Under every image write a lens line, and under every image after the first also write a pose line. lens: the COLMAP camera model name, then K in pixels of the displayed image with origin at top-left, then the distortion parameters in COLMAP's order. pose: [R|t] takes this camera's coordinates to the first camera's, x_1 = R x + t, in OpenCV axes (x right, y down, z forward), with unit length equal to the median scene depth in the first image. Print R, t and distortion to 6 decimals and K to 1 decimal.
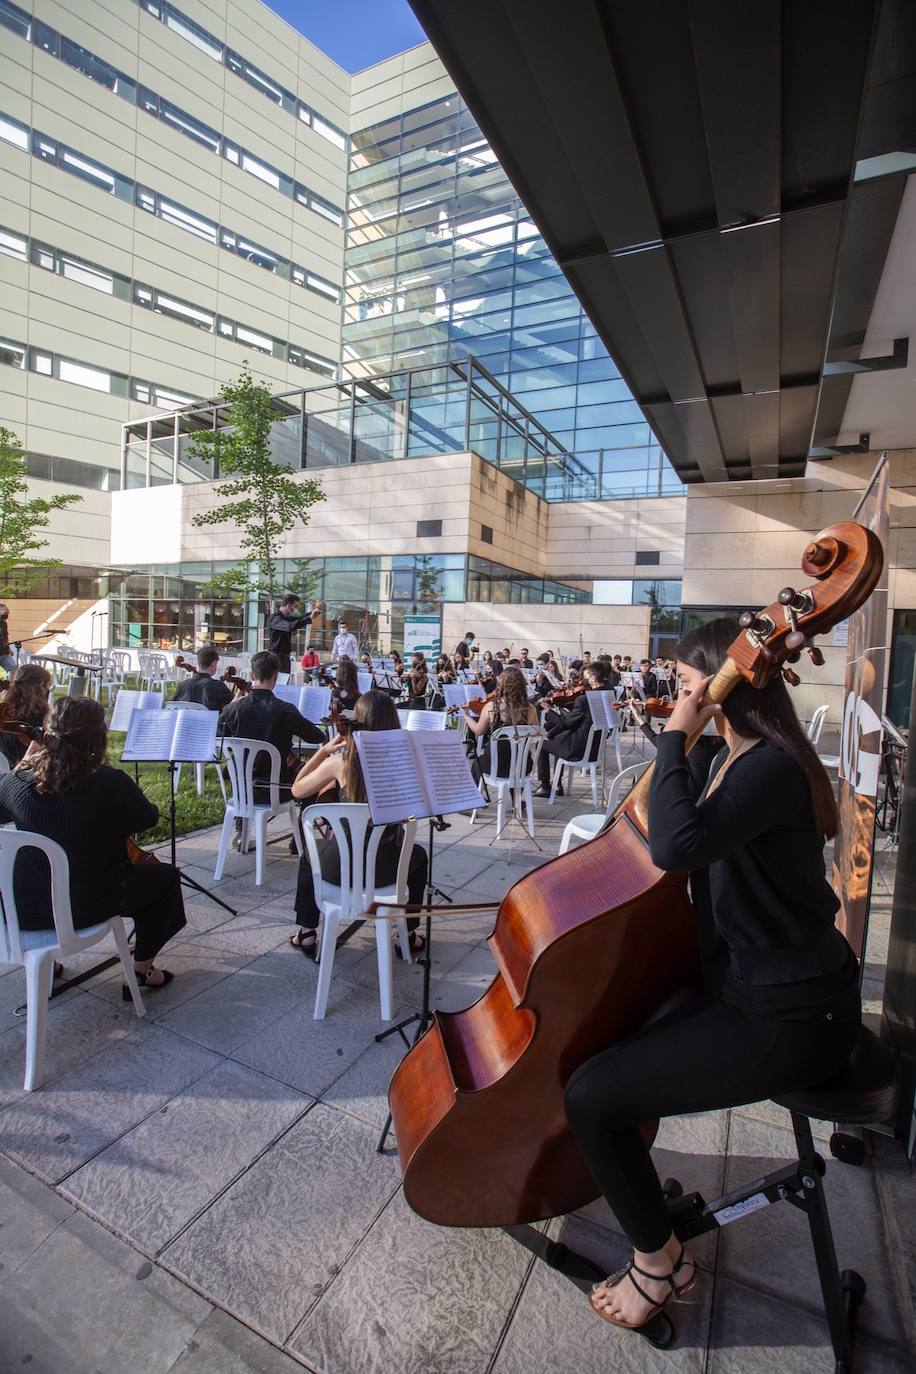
lens RADIAL K [[613.9, 0, 472.8], [0, 613.9, 686.2], [0, 0, 1]] dist [-0.044622, 0.010460]
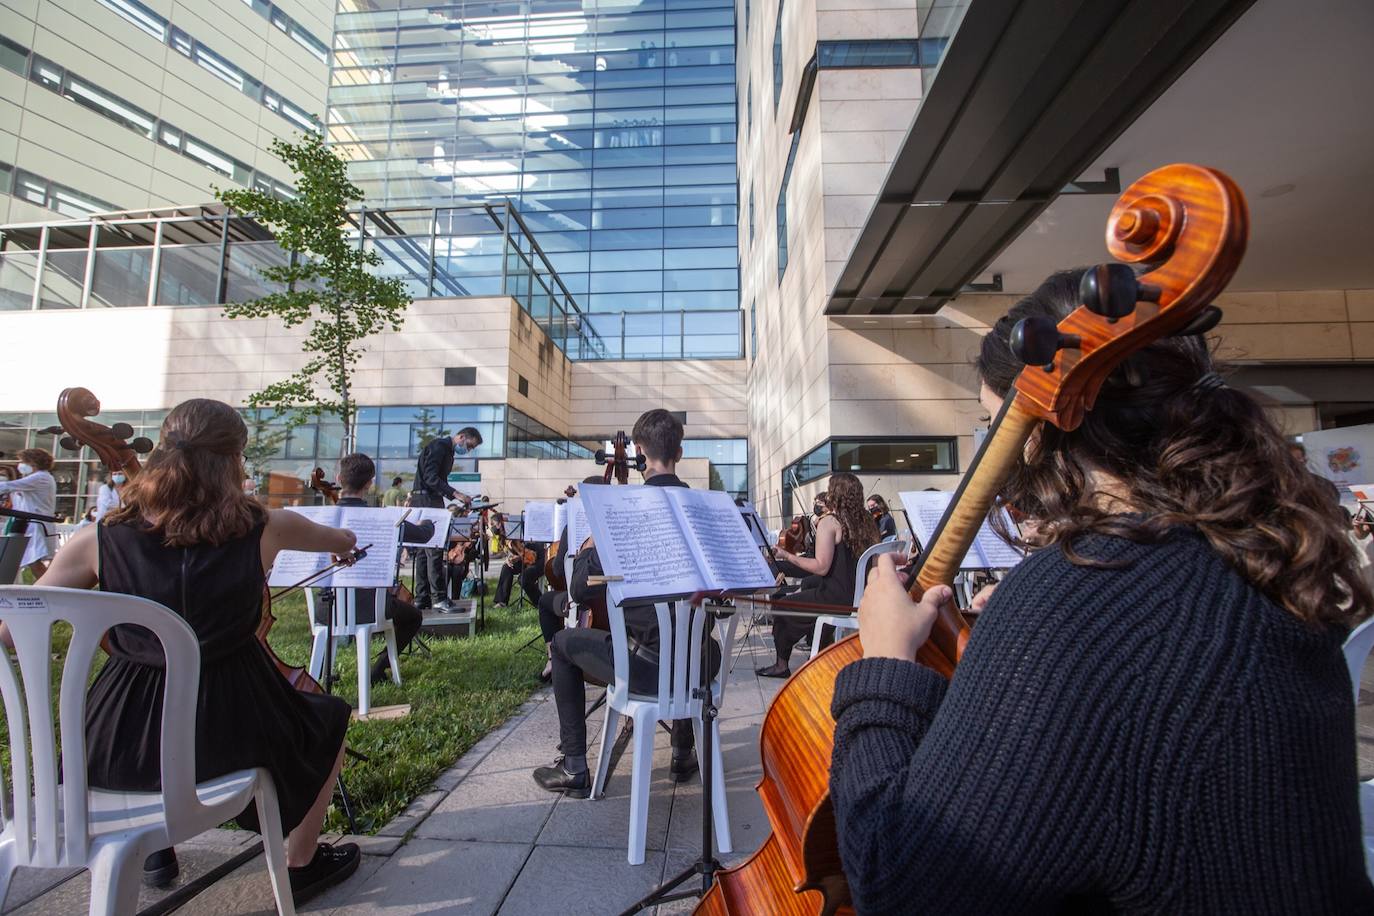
lens RADIAL K [[613.9, 0, 685.3], [0, 613.9, 458.0], [0, 0, 1]] dist [-0.044622, 0.010460]
pose [[0.922990, -0.004920, 0.384792, -0.080943], [0.068576, 0.986016, -0.151885, 0.009908], [-0.378664, 0.166576, 0.910421, 0.073178]]
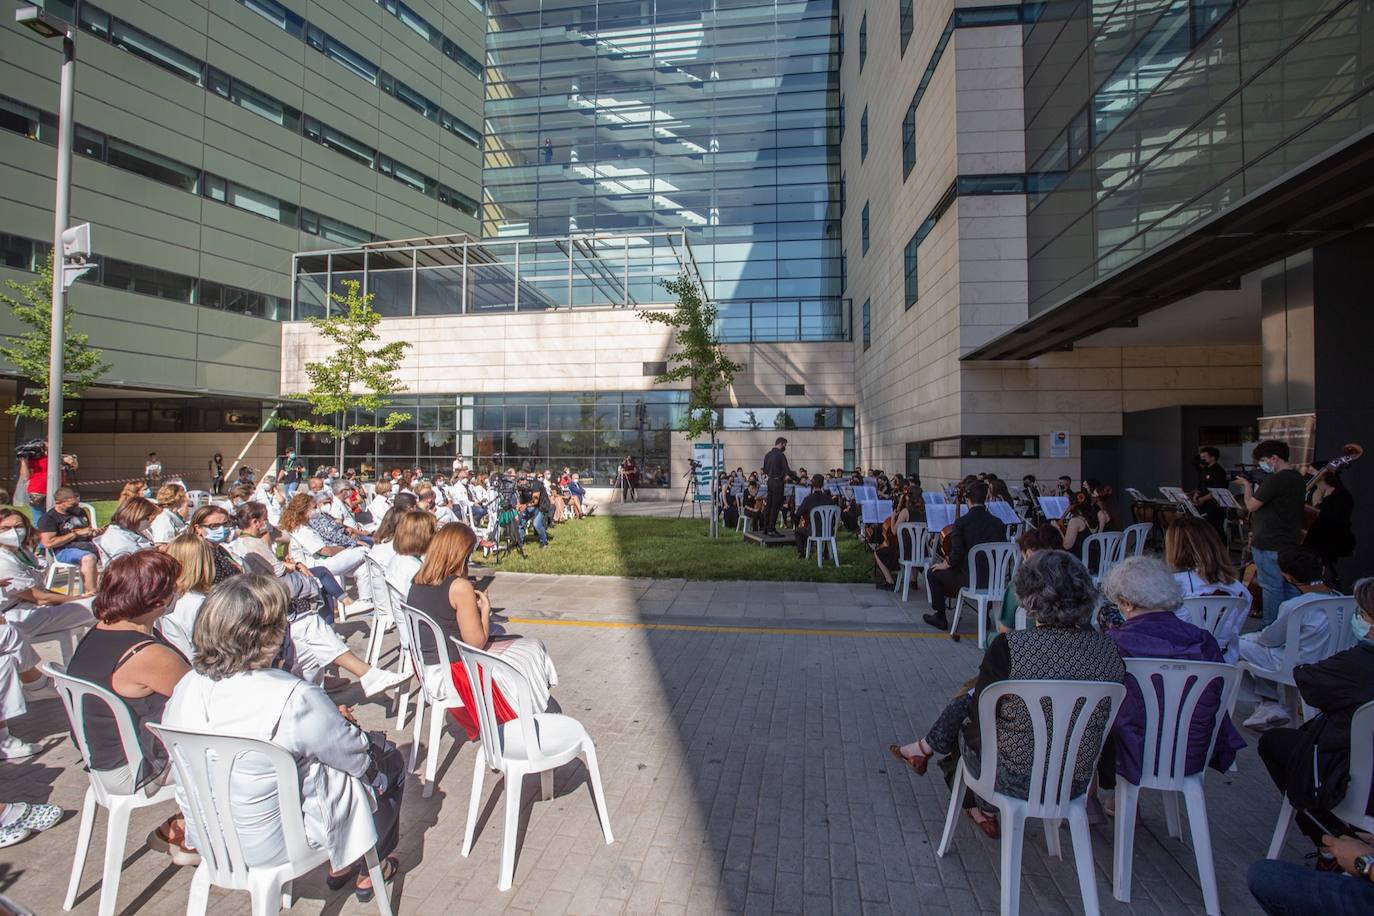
lens RADIAL K [[613.9, 0, 693.5], [0, 613.9, 446.1], [0, 0, 1]] dist [-0.044622, 0.010460]
pose [[0.949439, -0.031221, 0.312395, -0.269874], [0.060131, 0.994705, -0.083342, -0.006042], [-0.308139, 0.097913, 0.946289, -0.088060]]
